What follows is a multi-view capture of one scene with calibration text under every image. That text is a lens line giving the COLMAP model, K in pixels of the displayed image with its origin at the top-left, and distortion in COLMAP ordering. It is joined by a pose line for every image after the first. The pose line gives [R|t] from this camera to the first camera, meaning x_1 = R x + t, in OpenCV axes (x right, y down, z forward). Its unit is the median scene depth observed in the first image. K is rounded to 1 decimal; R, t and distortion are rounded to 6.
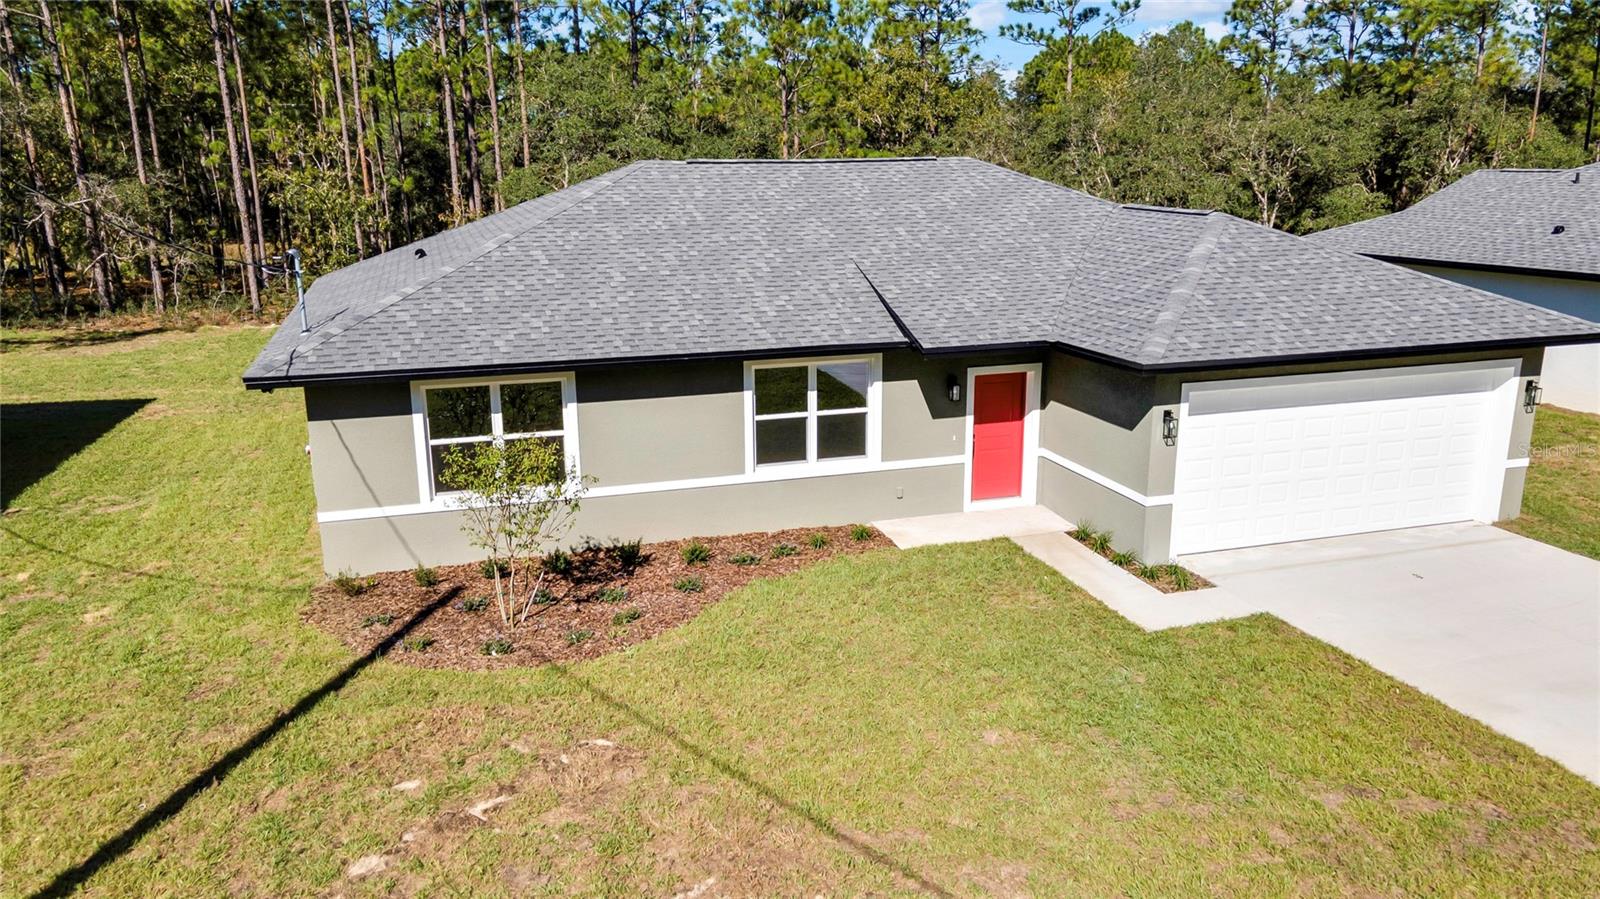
lens RADIAL K [[1151.7, 0, 800.0], [0, 1151.7, 449.5], [0, 0, 1]] dist [0.038756, 0.002232]
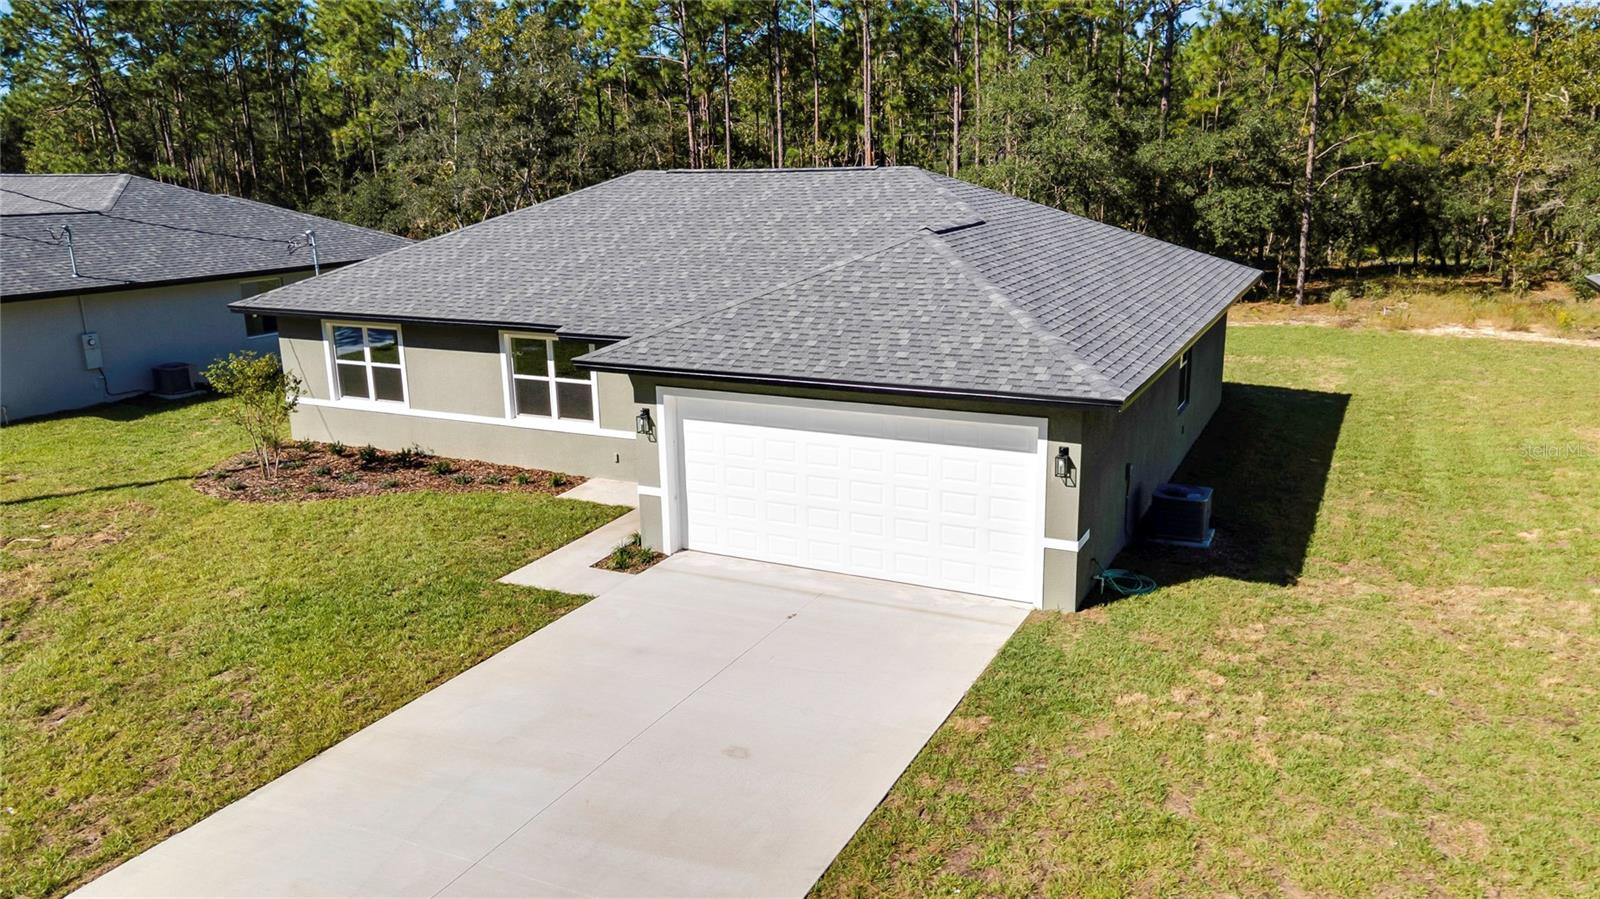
lens RADIAL K [[1151.7, 0, 800.0], [0, 1151.7, 449.5], [0, 0, 1]] dist [0.038756, 0.002232]
pose [[0.722900, 0.164055, -0.671194, 1.071911], [-0.157285, 0.984973, 0.071348, -0.089142], [0.672813, 0.053991, 0.737840, 0.275938]]
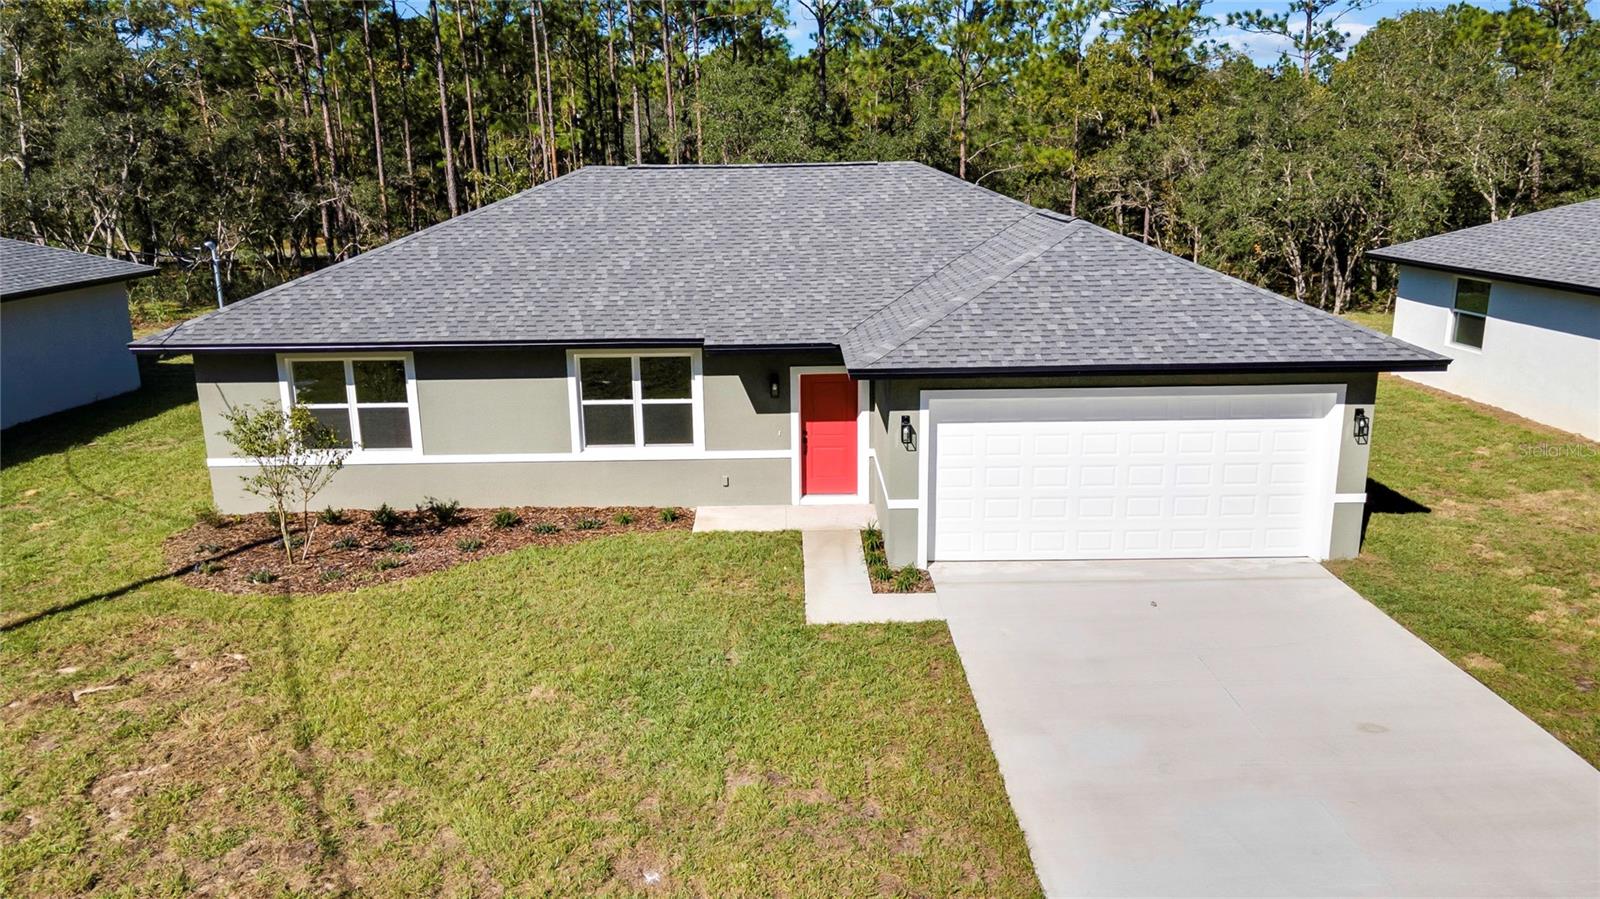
lens RADIAL K [[1151.7, 0, 800.0], [0, 1151.7, 449.5], [0, 0, 1]] dist [0.038756, 0.002232]
pose [[0.958039, 0.066551, -0.278805, 0.473701], [-0.065673, 0.997763, 0.012500, -0.010061], [0.279013, 0.006334, 0.960266, 0.001670]]
